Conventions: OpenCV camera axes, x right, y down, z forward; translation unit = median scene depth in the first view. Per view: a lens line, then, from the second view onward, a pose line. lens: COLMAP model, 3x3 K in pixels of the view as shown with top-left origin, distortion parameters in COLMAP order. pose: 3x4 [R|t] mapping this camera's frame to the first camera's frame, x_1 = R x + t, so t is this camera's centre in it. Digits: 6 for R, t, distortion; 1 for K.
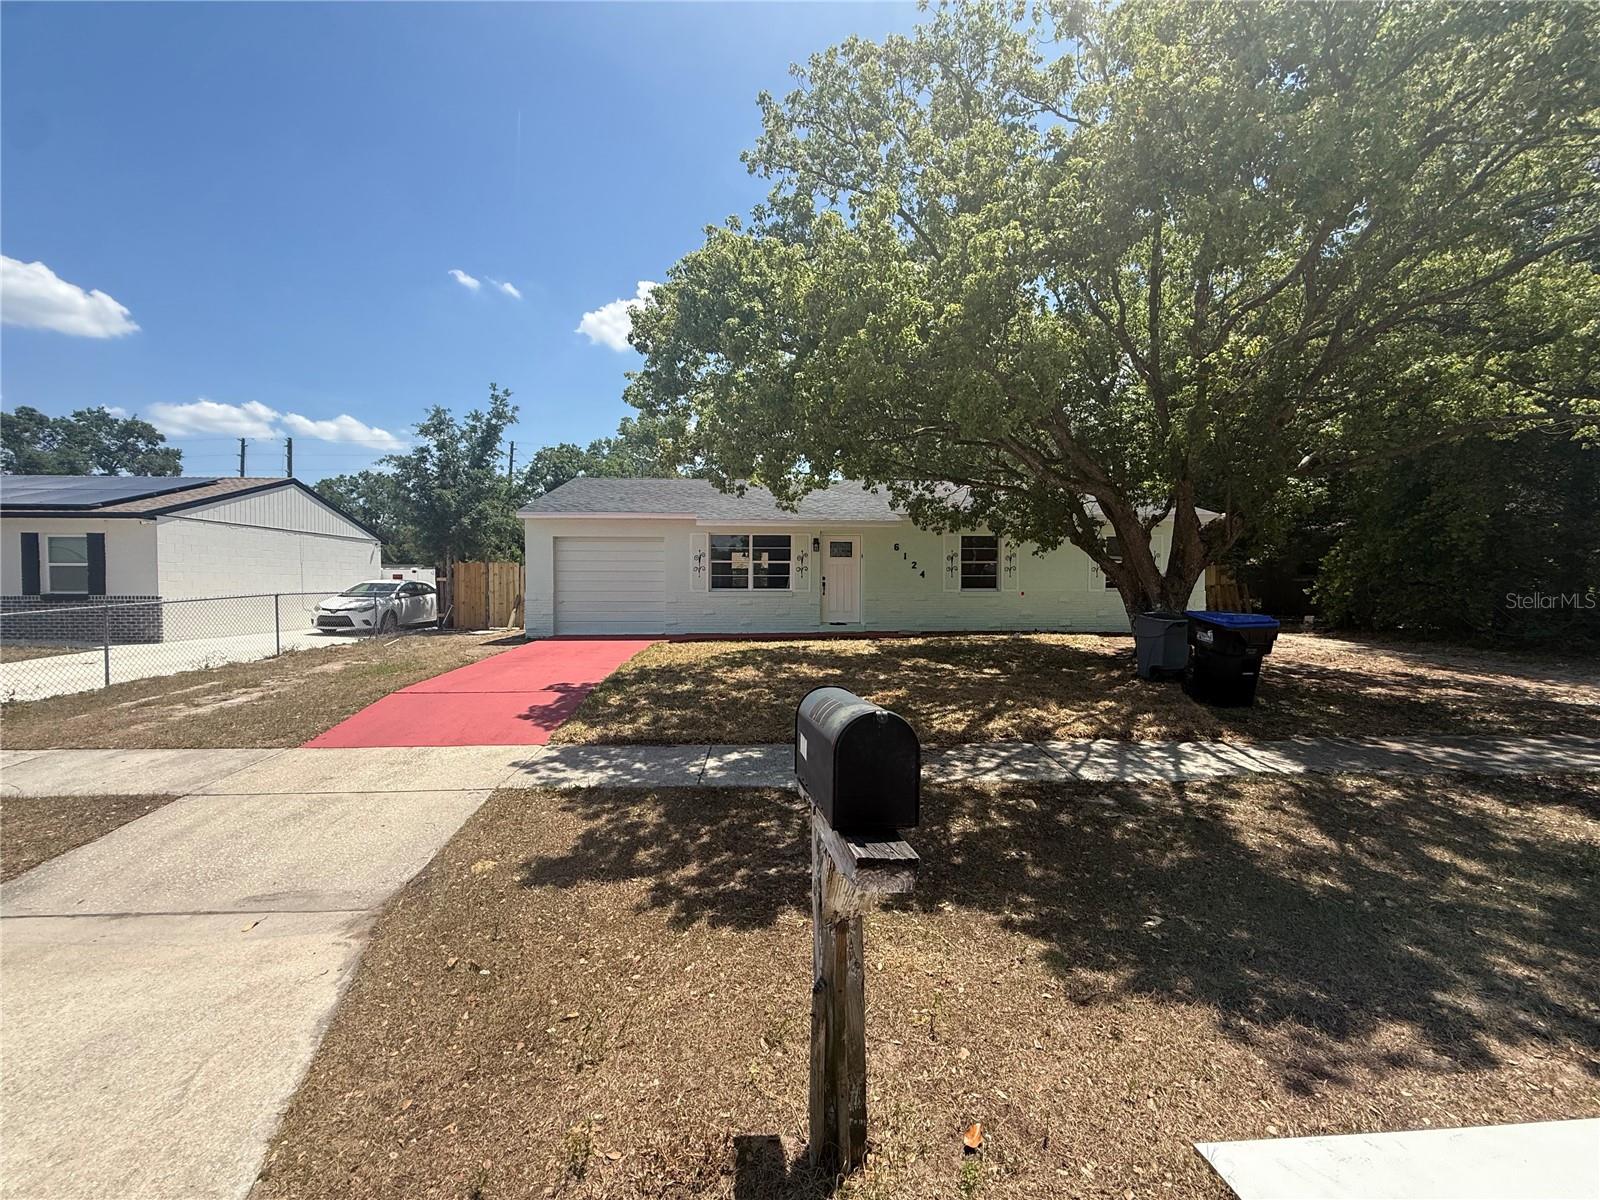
lens RADIAL K [[647.6, 0, 801.4], [0, 647.6, 607.8], [0, 0, 1]] dist [-0.001638, 0.001801]
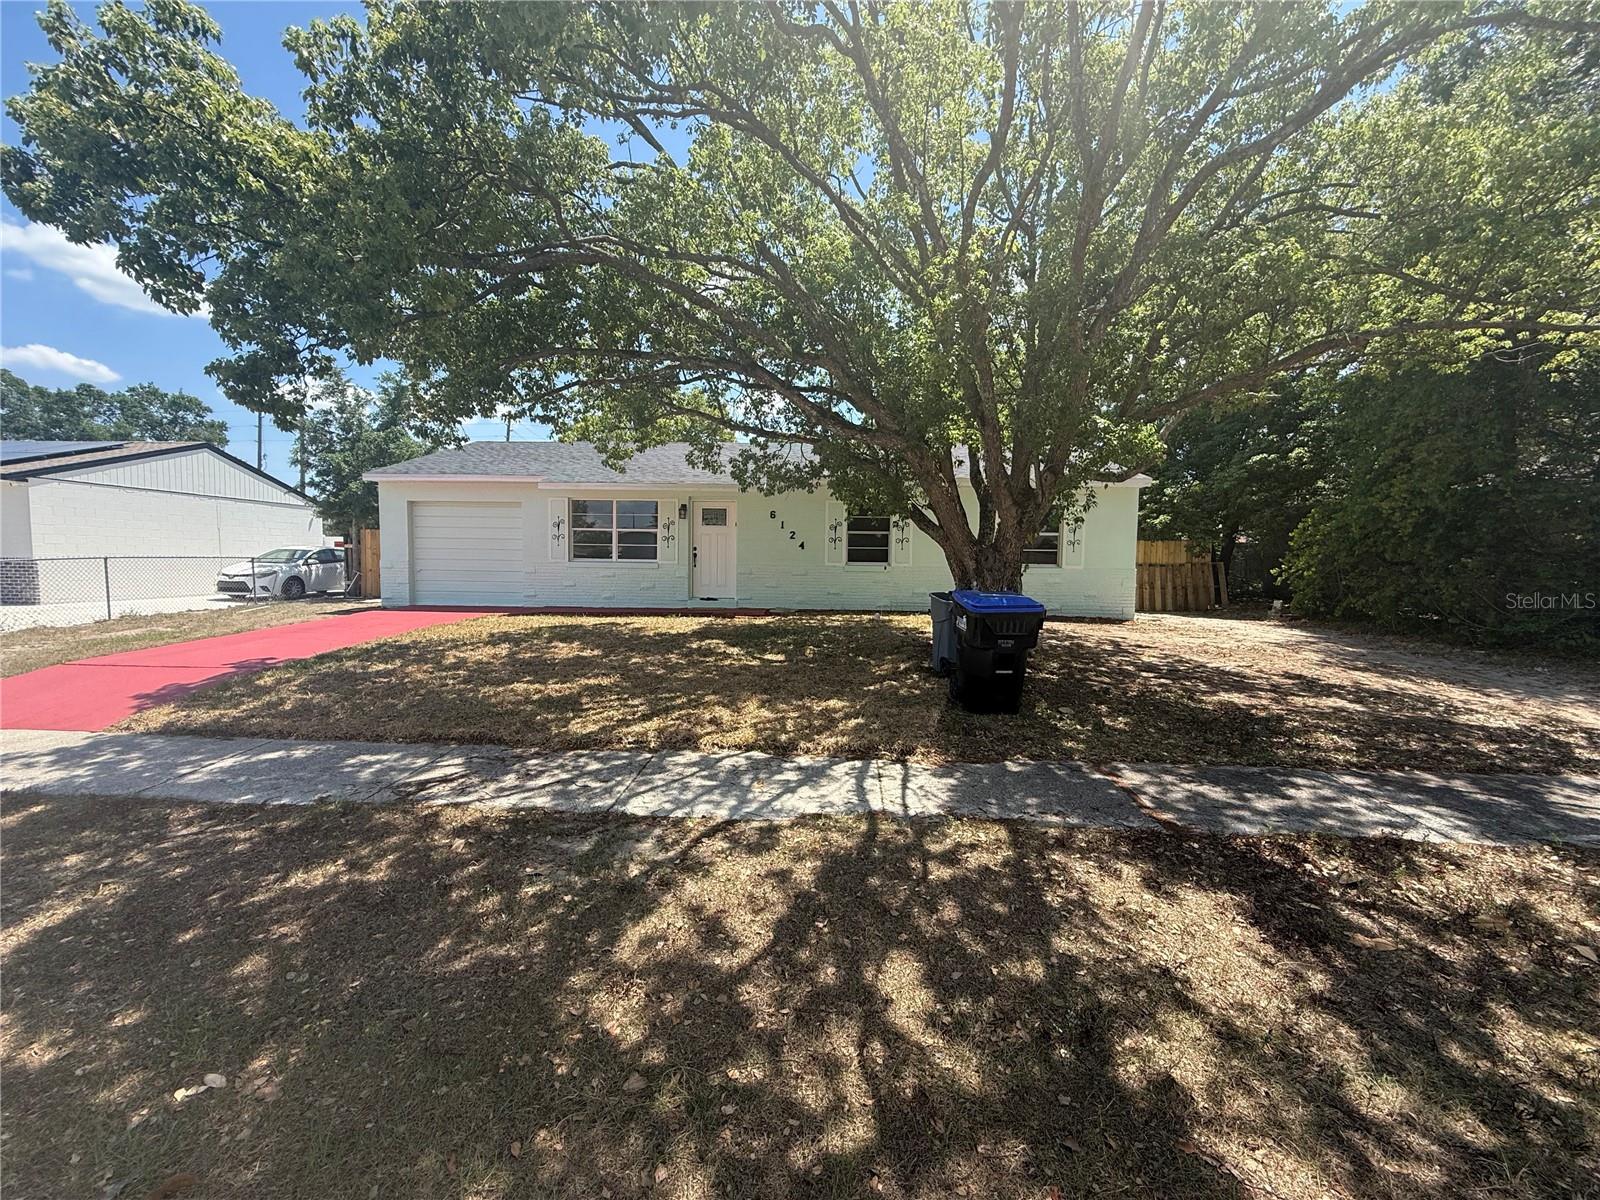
lens RADIAL K [[647.6, 0, 802.1], [0, 647.6, 604.8], [0, 0, 1]] dist [-0.001638, 0.001801]
pose [[0.995082, 0.020349, -0.096945, 0.528859], [-0.017146, 0.999283, 0.033754, -0.000395], [0.097563, -0.031925, 0.994717, 0.211594]]
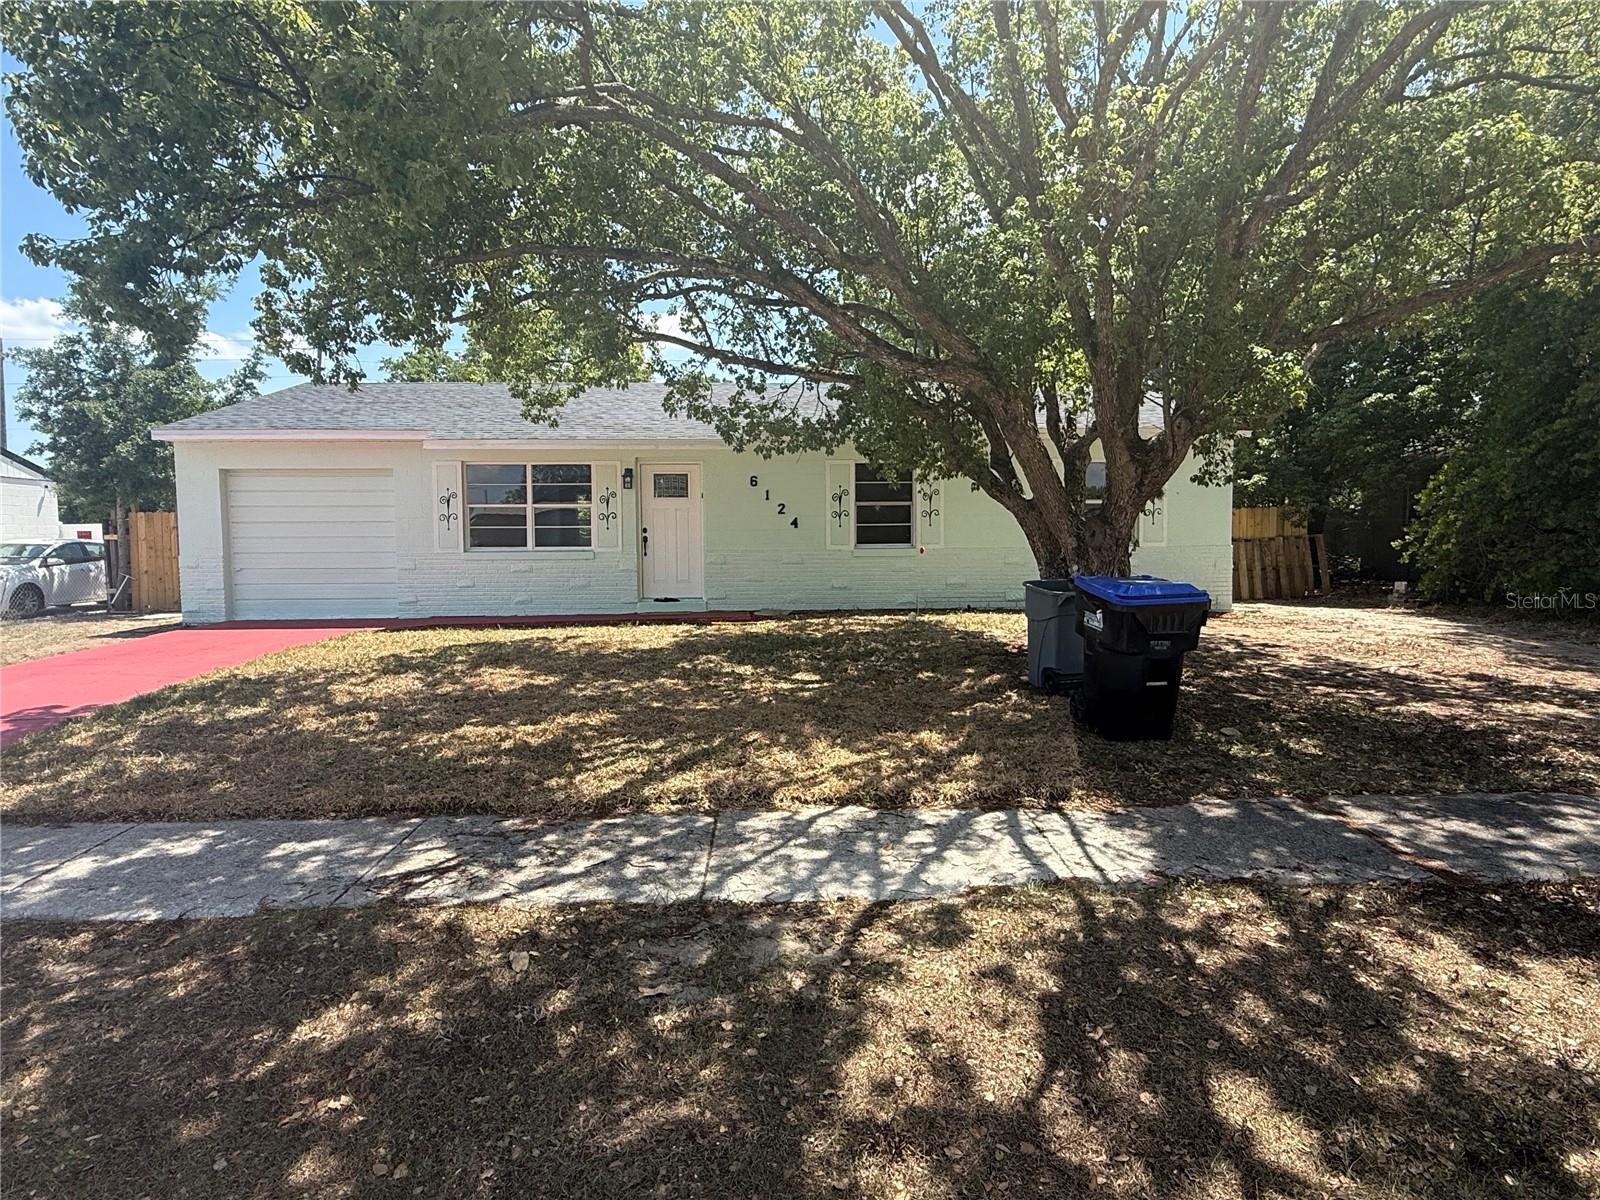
lens RADIAL K [[879.1, 0, 803.4], [0, 879.1, 602.3], [0, 0, 1]] dist [0.008151, -0.005047]
pose [[0.999963, -0.008181, -0.002478, 0.378570], [0.008254, 0.999492, 0.030780, 0.001396], [0.002225, -0.030799, 0.999523, 0.215616]]
